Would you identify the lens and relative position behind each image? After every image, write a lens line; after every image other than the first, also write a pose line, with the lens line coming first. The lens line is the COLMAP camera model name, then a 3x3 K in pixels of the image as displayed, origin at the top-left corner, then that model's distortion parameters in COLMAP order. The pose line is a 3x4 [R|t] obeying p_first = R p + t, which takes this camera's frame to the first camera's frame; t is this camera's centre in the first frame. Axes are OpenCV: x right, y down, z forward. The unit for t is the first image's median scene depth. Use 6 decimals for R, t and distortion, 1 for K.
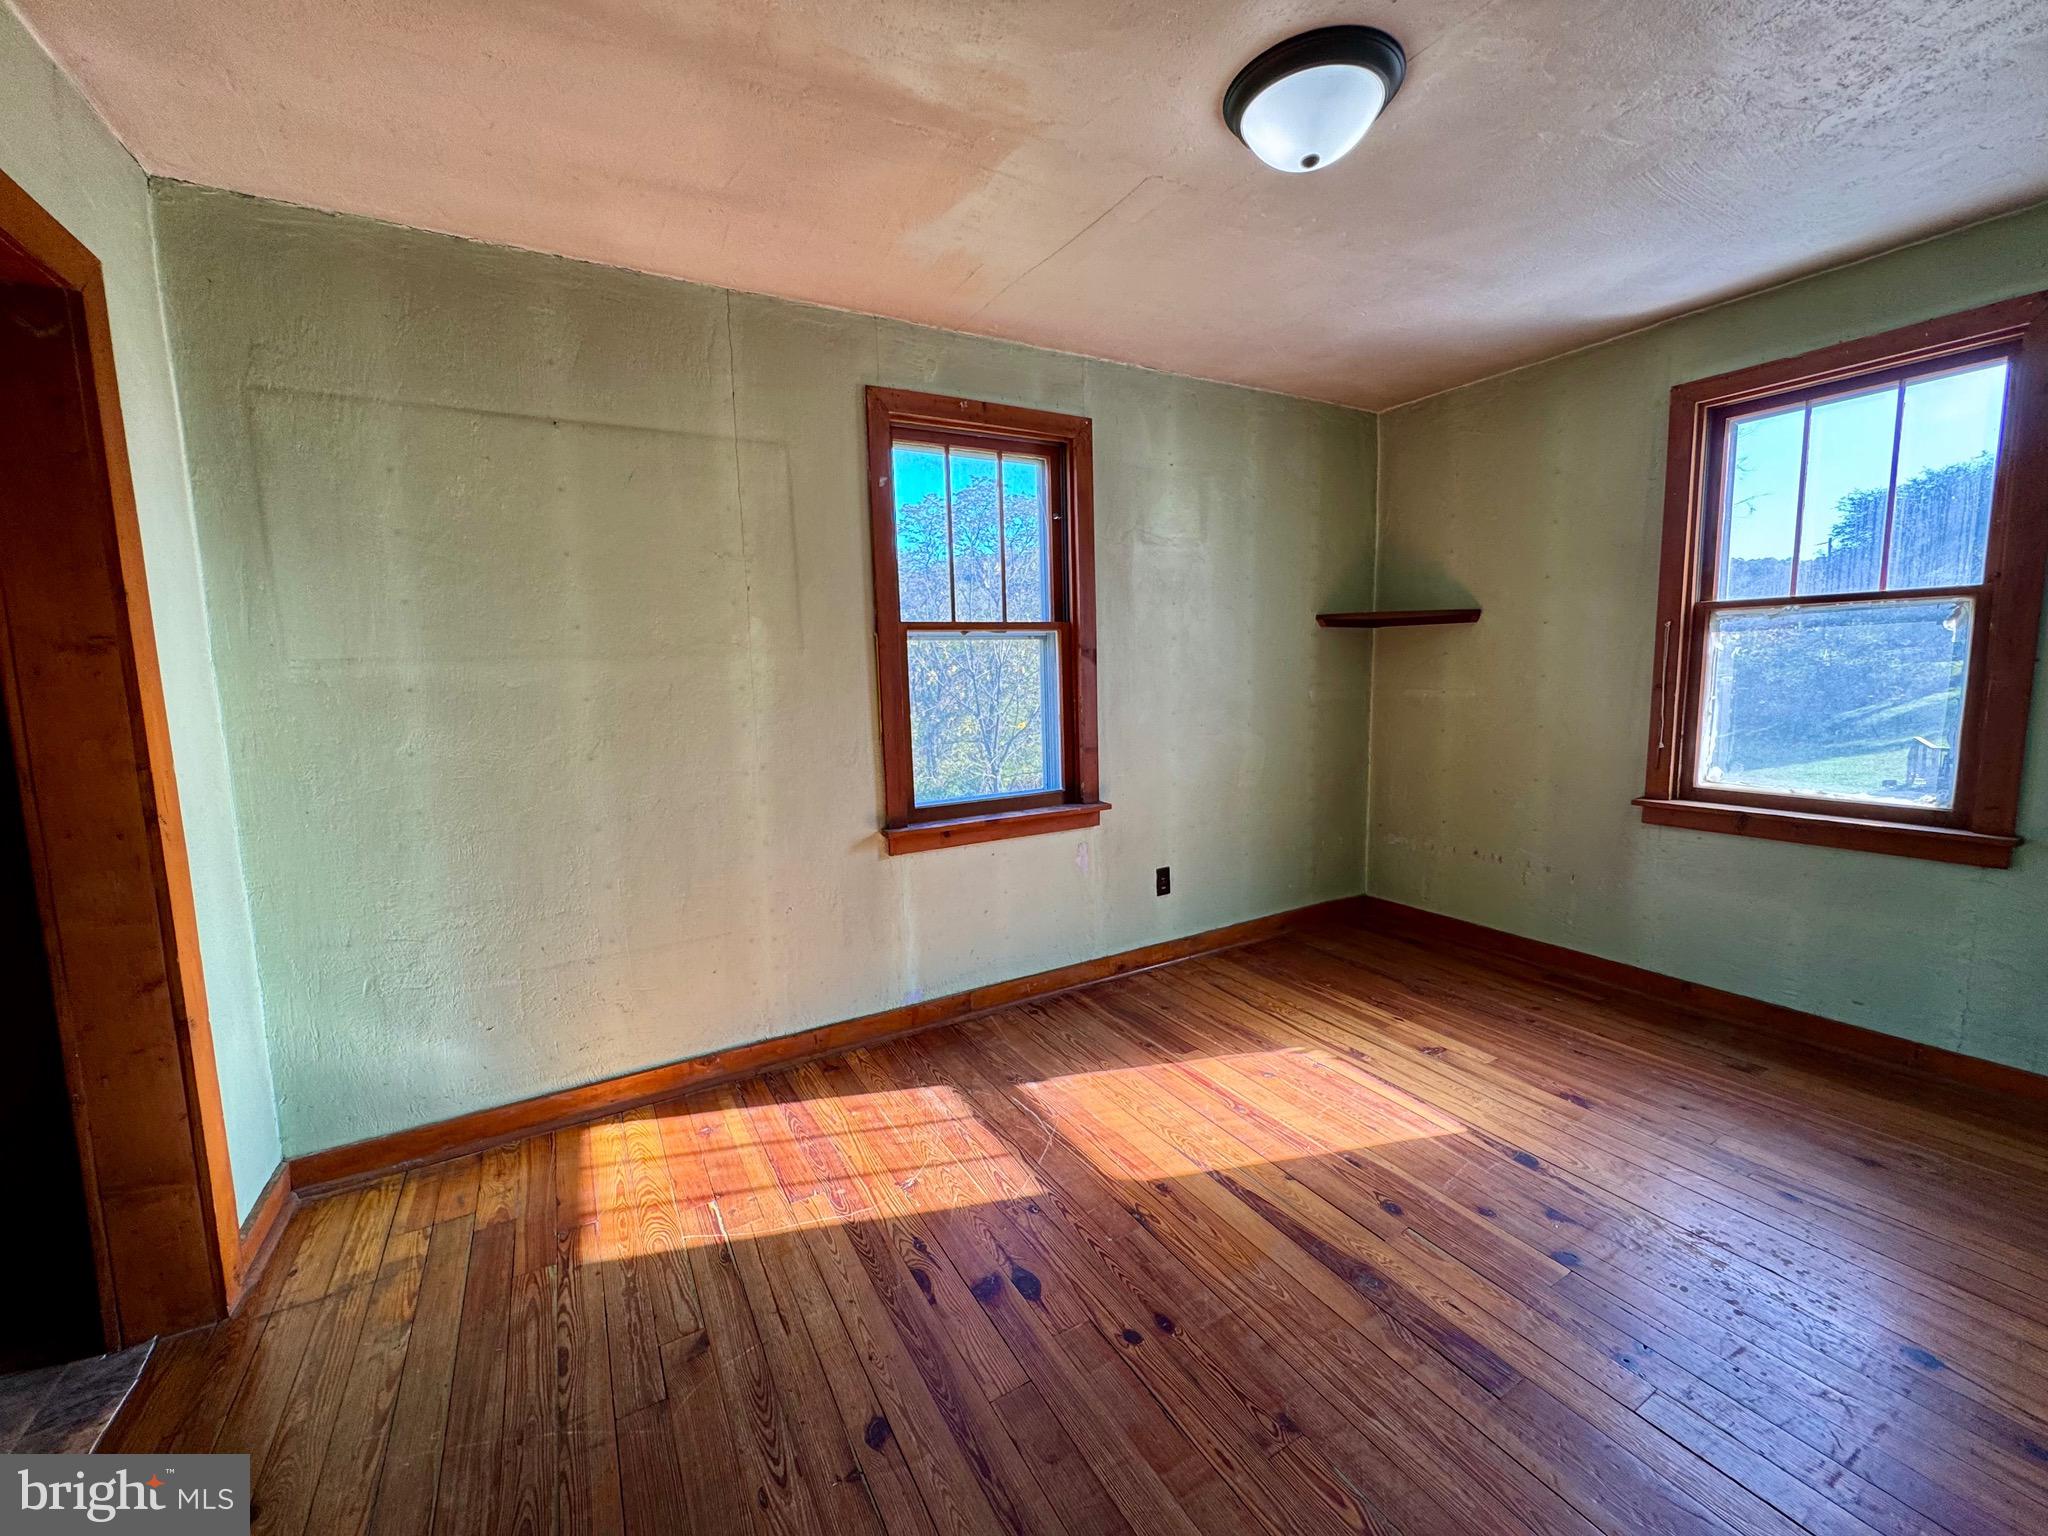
lens RADIAL K [[814.2, 0, 1026.2], [0, 814.2, 771.1], [0, 0, 1]] dist [-0.006569, 0.000559]
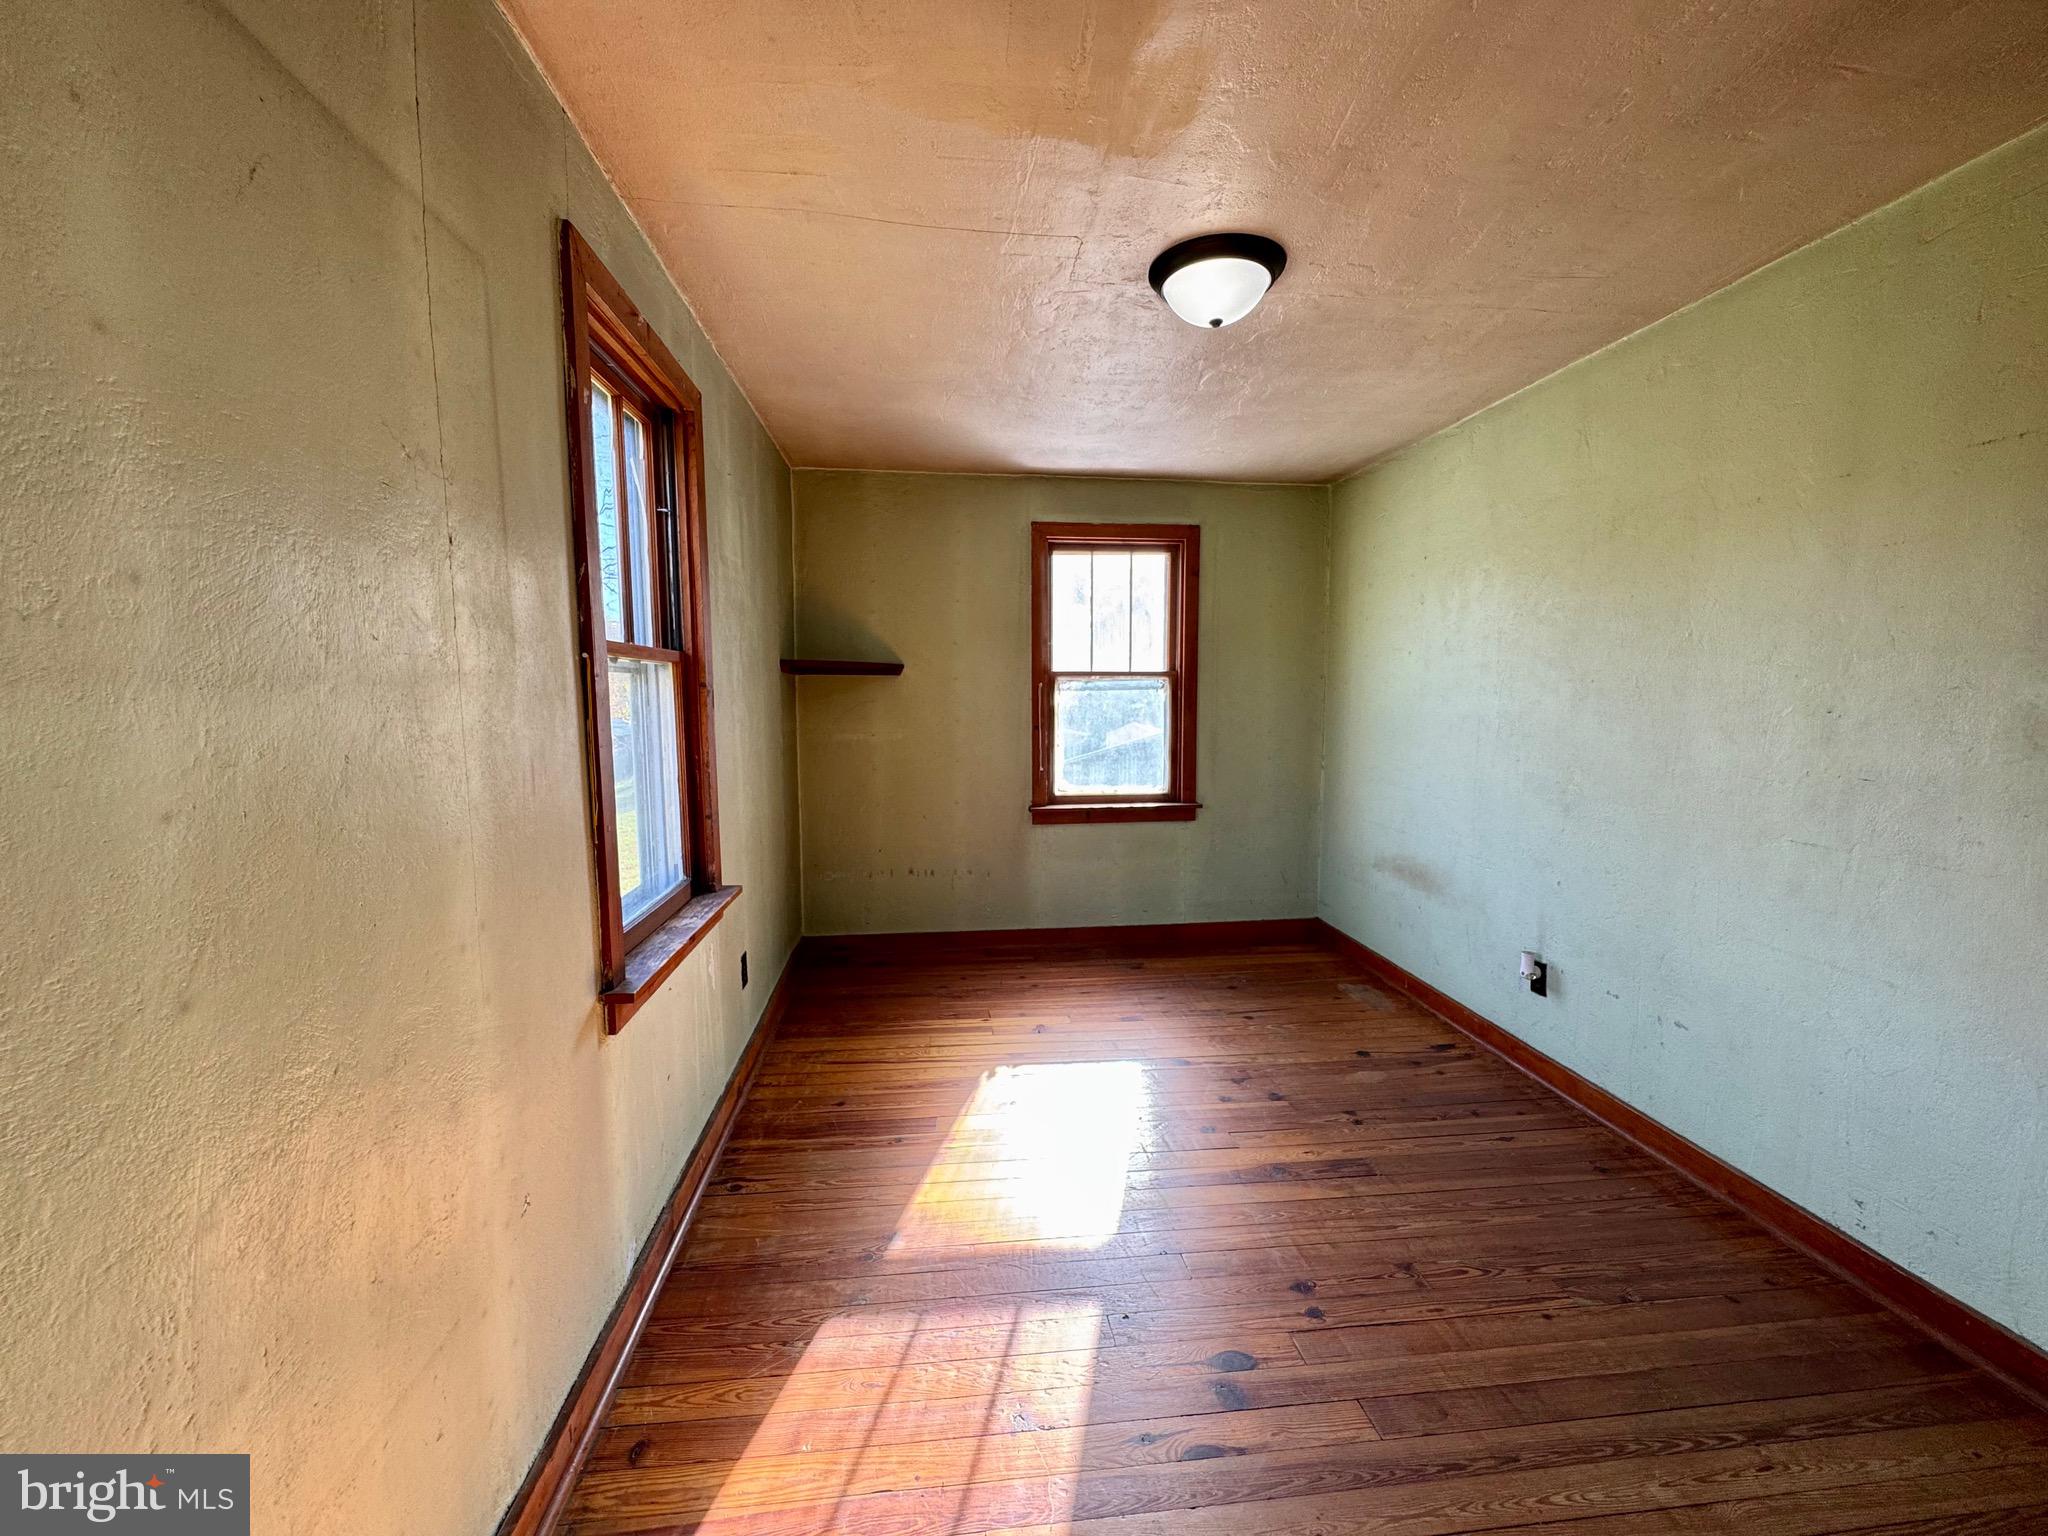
lens RADIAL K [[814.2, 0, 1020.3], [0, 814.2, 767.7], [0, 0, 1]] dist [-0.006569, 0.000559]
pose [[0.394192, -0.058123, 0.917188, -0.578311], [0.108212, 0.993991, 0.016482, -0.064402], [-0.912635, 0.092754, 0.398113, 0.488770]]
